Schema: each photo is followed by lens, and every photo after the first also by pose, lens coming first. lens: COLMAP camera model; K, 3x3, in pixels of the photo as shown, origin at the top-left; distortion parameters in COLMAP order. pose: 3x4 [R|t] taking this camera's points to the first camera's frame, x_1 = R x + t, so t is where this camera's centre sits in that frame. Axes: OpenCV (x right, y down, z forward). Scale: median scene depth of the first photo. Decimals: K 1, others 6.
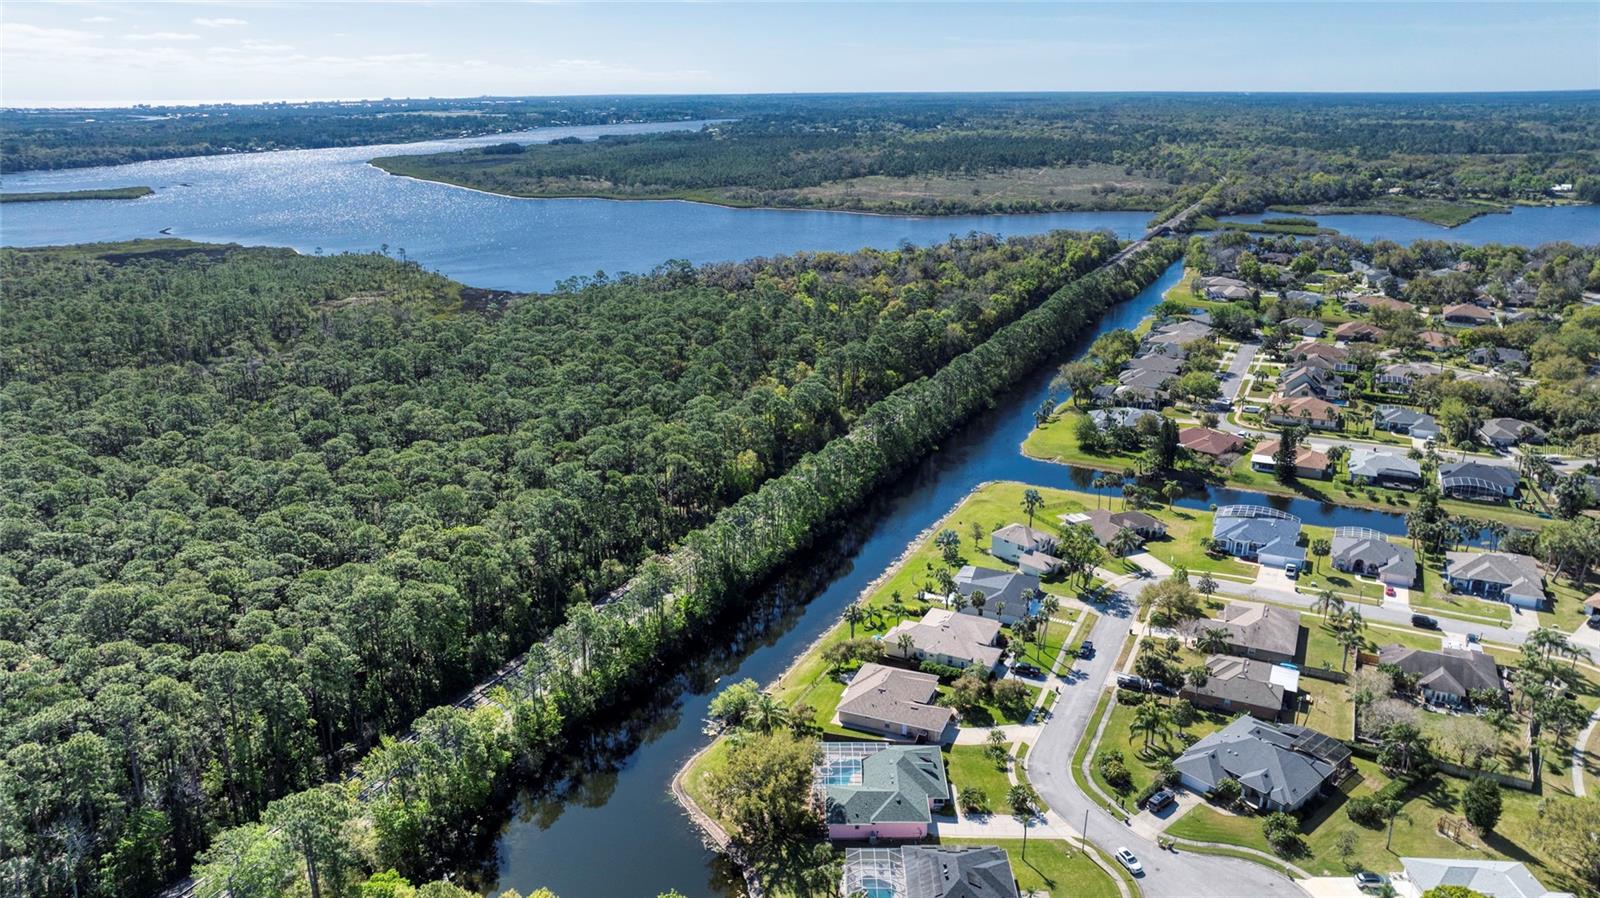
lens RADIAL K [[1132.4, 0, 800.1], [0, 1132.4, 442.4], [0, 0, 1]] dist [-0.029909, 0.026596]
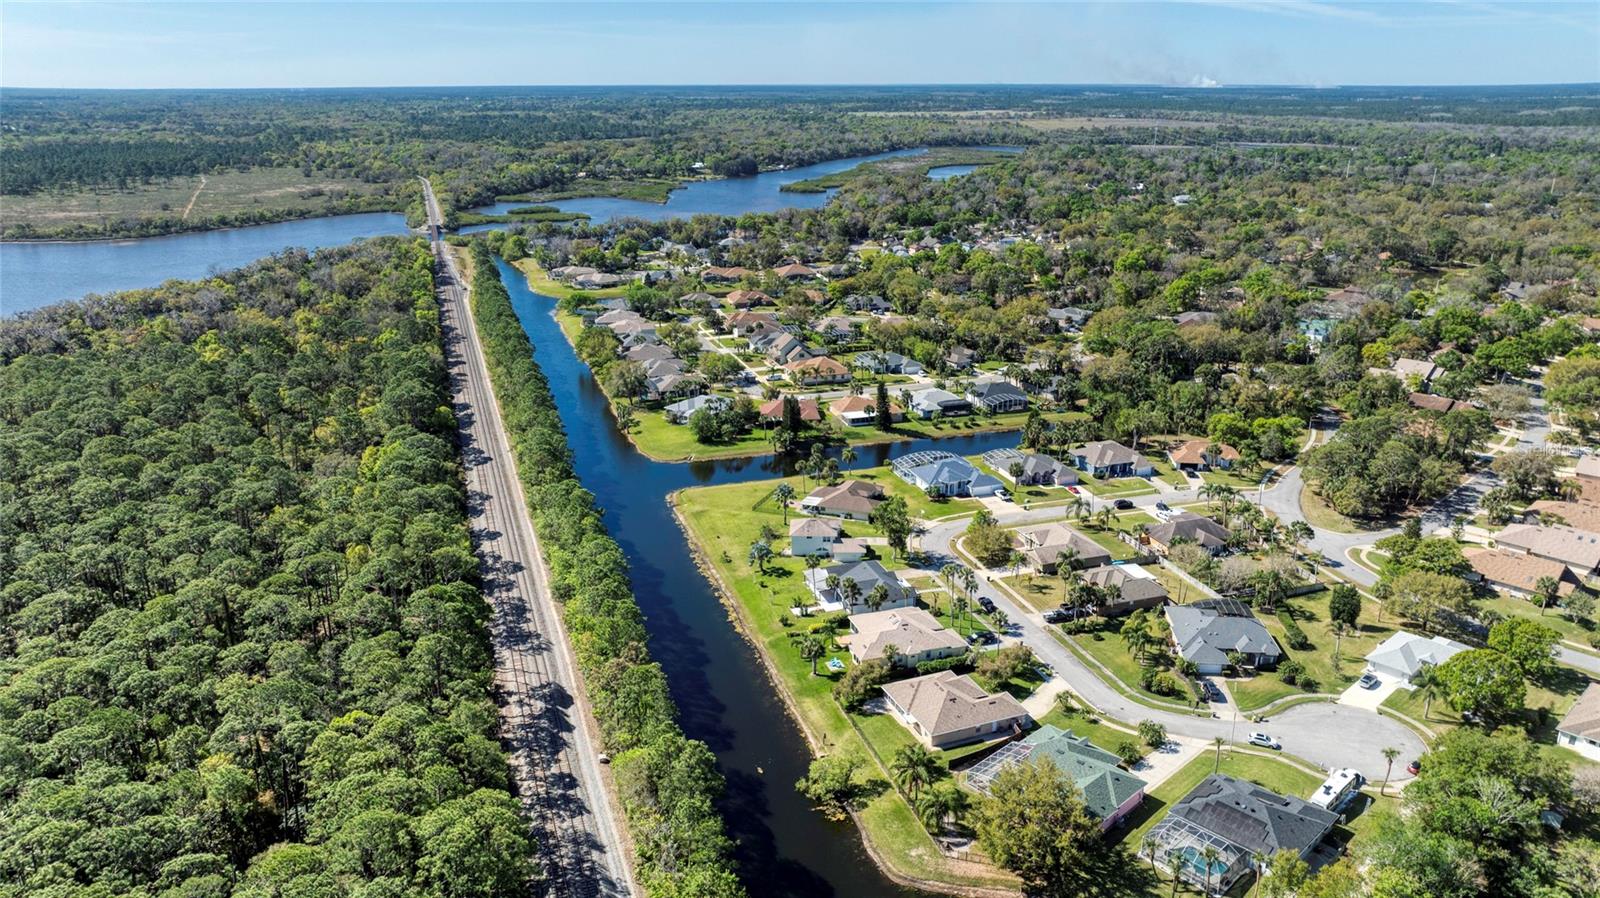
lens RADIAL K [[1132.4, 0, 799.3], [0, 1132.4, 453.2], [0, 0, 1]] dist [-0.029909, 0.026596]
pose [[0.713229, -0.217188, 0.666434, -0.594846], [0.209107, 0.973418, 0.093444, -0.100119], [-0.669013, 0.072709, 0.739686, 0.338900]]
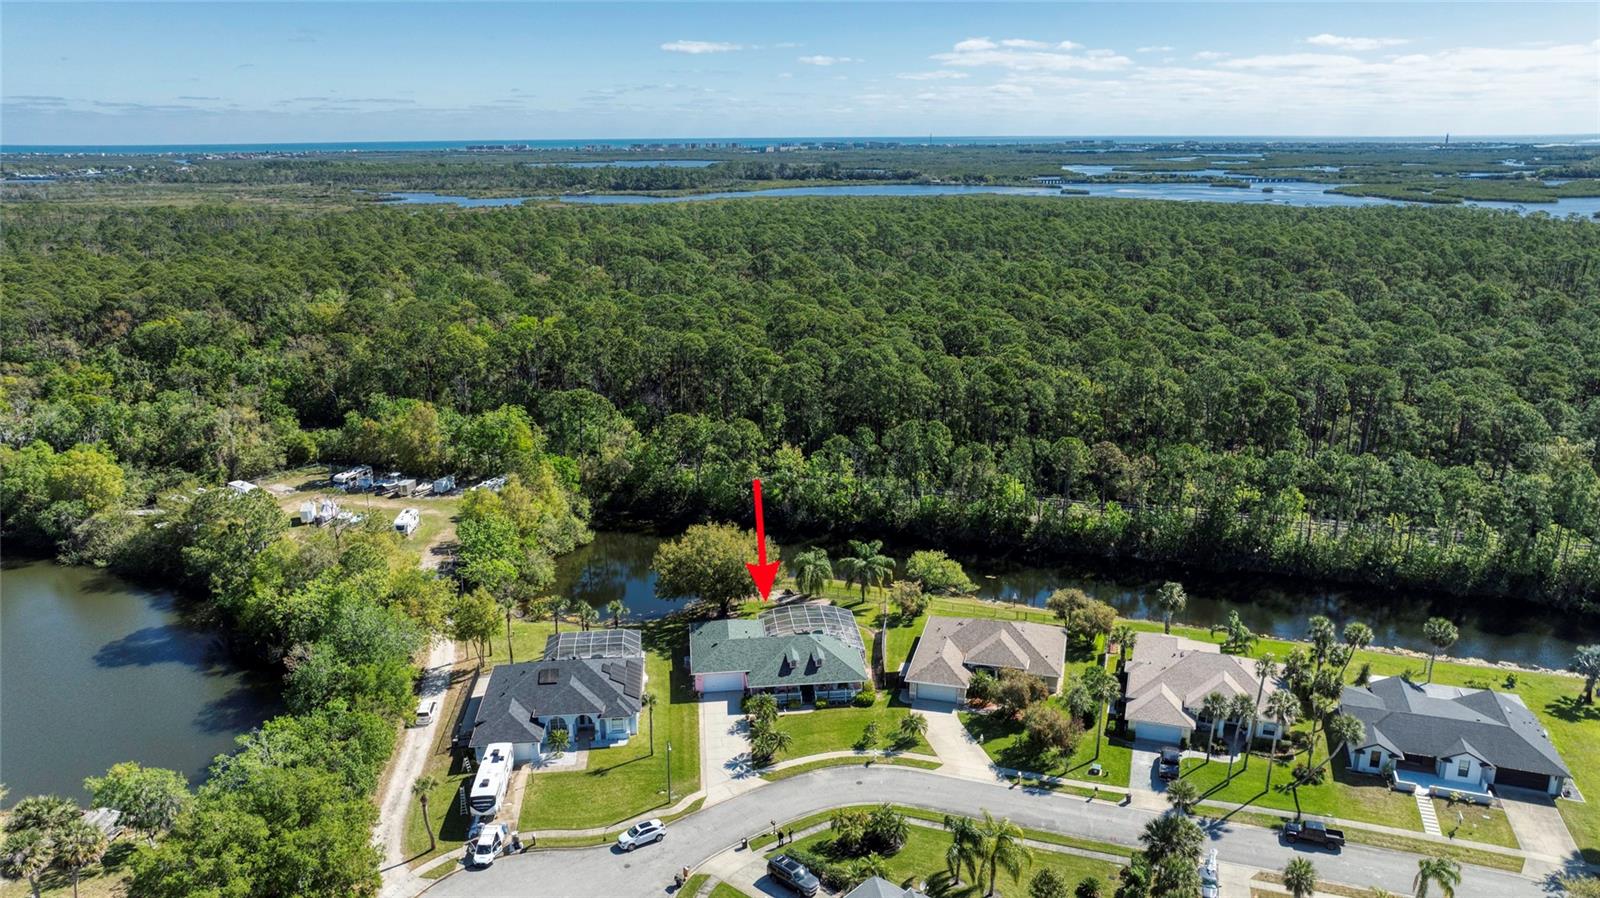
lens RADIAL K [[1132.4, 0, 805.1], [0, 1132.4, 437.7], [0, 0, 1]] dist [-0.029909, 0.026596]
pose [[0.129865, 0.264316, -0.955653, 0.686037], [-0.296733, 0.930003, 0.216898, -0.017002], [0.946089, 0.255406, 0.199206, 0.698686]]
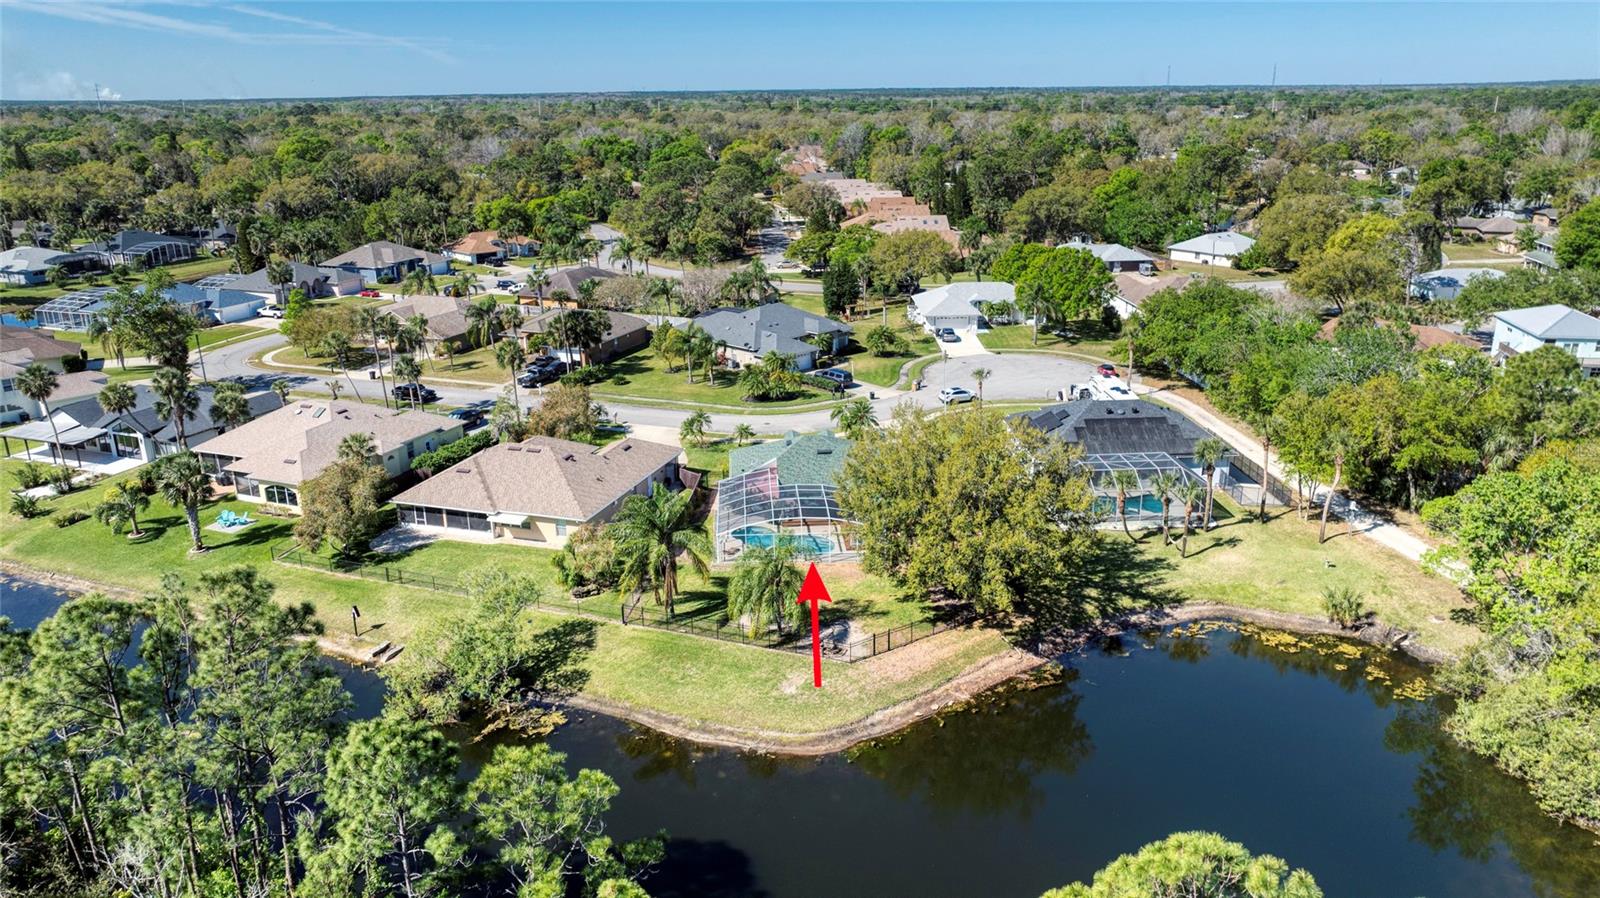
lens RADIAL K [[1132.4, 0, 808.4], [0, 1132.4, 457.1], [0, 0, 1]] dist [-0.029909, 0.026596]
pose [[-0.082179, -0.300389, 0.950270, -0.370085], [0.311381, 0.898023, 0.310801, 0.098664], [-0.946725, 0.321437, 0.019737, 0.854902]]
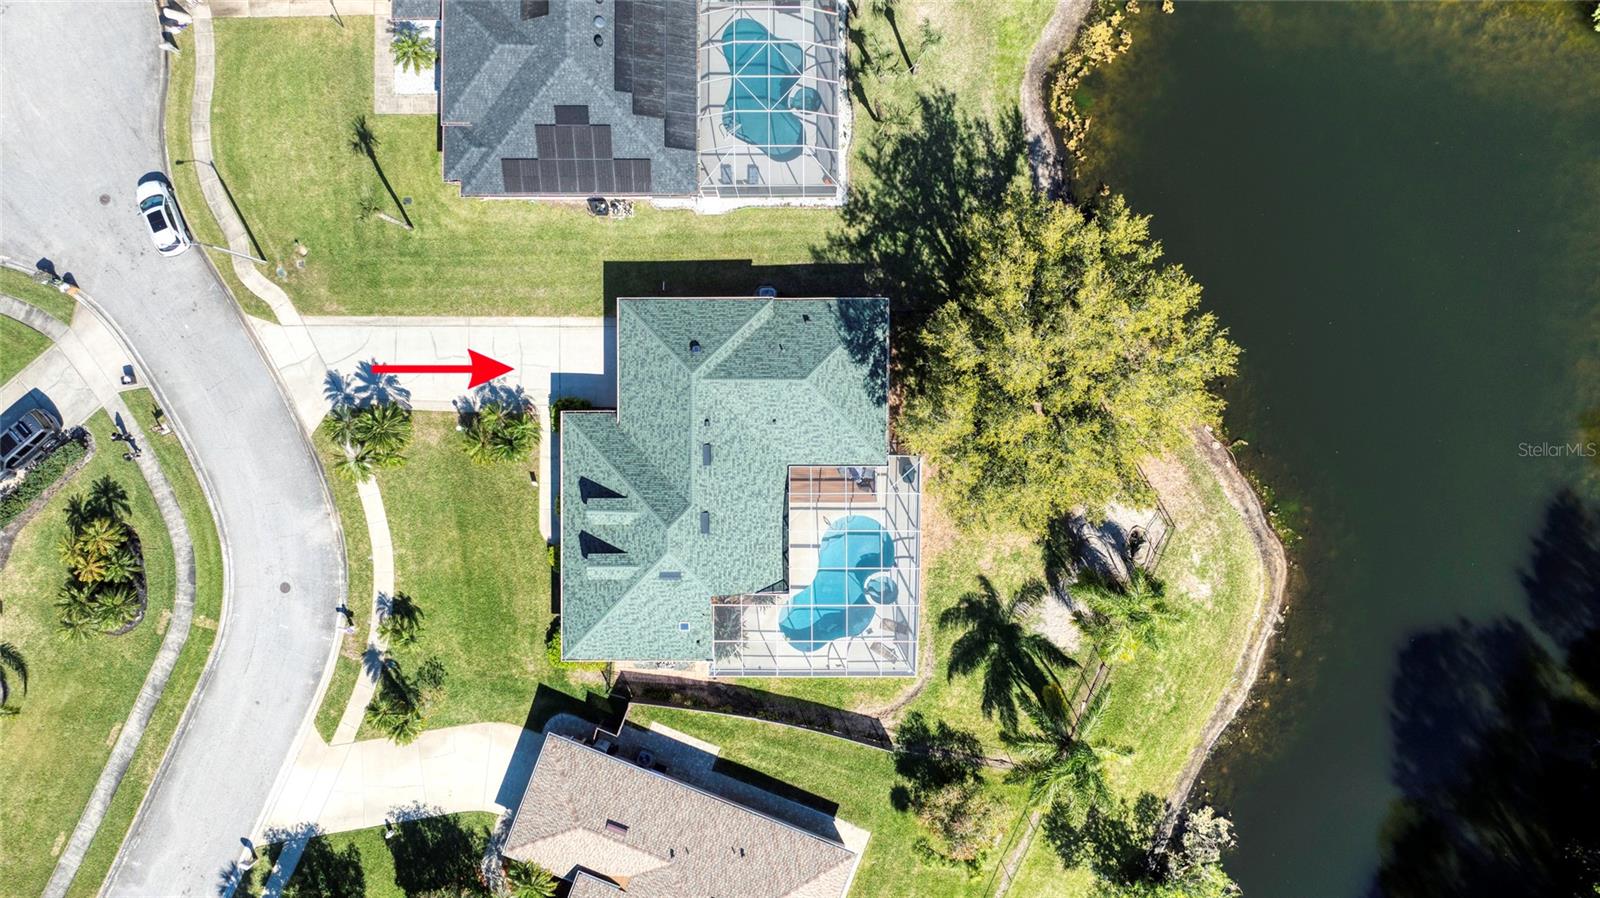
lens RADIAL K [[1132.4, 0, 801.5], [0, 1132.4, 450.6], [0, 0, 1]] dist [-0.029909, 0.026596]
pose [[-0.999762, 0.018714, 0.011198, 0.039634], [0.005058, -0.300498, 0.953769, -0.040614], [0.021214, 0.953599, 0.300332, 0.748393]]
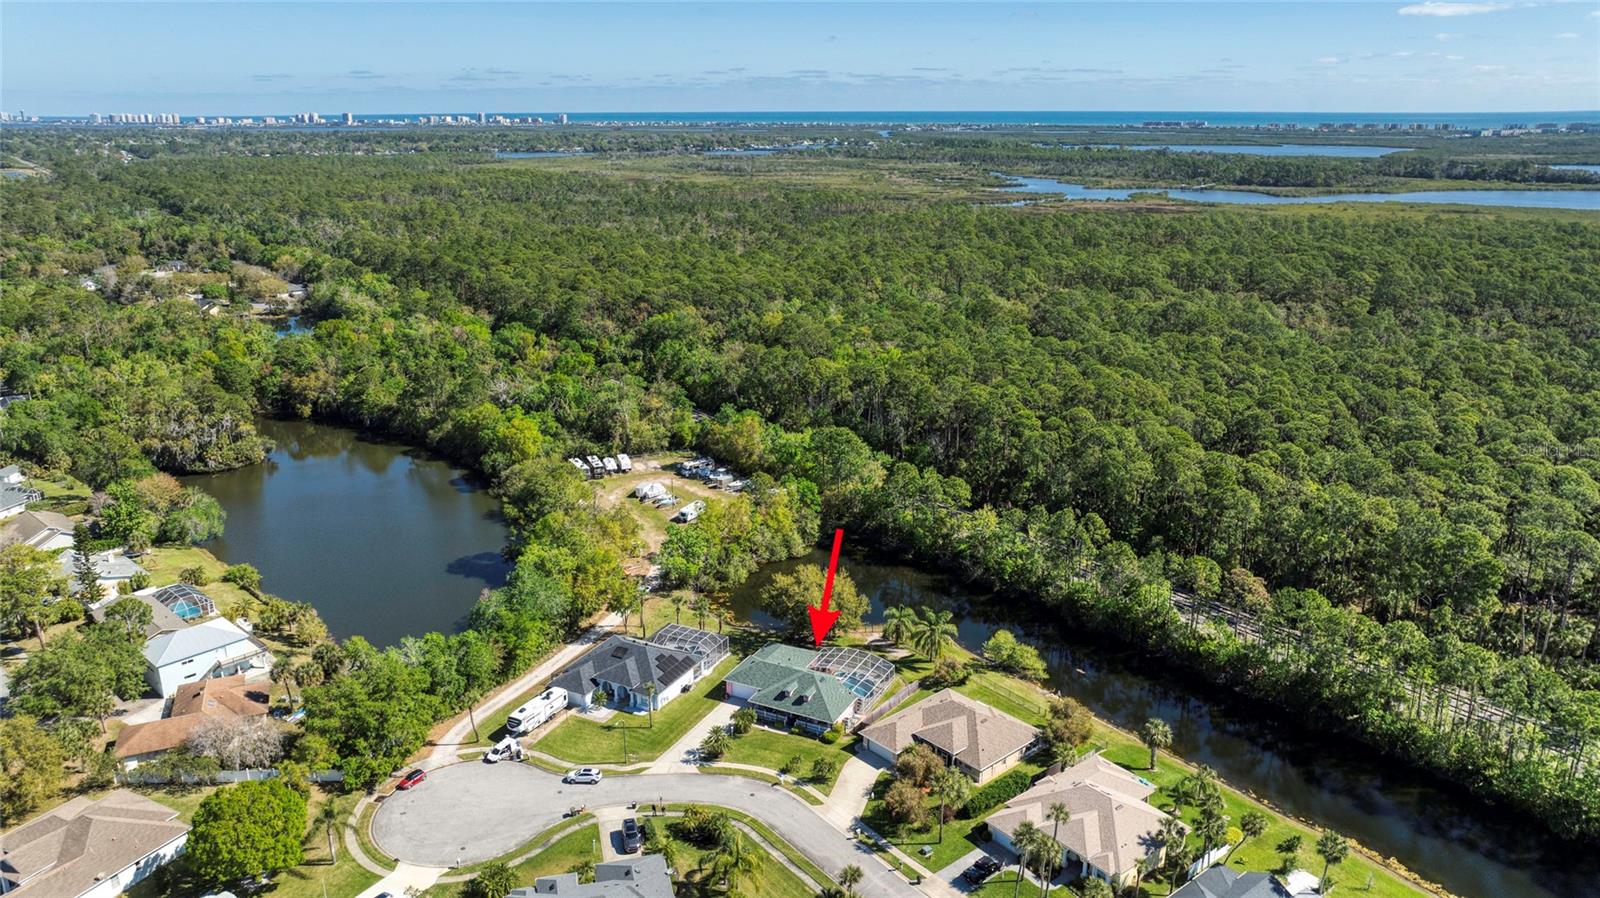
lens RADIAL K [[1132.4, 0, 810.4], [0, 1132.4, 442.2], [0, 0, 1]] dist [-0.029909, 0.026596]
pose [[-0.433814, 0.265509, -0.860994, 0.744558], [-0.270064, 0.873341, 0.405389, -0.245430], [0.859576, 0.408387, -0.307163, 1.044684]]
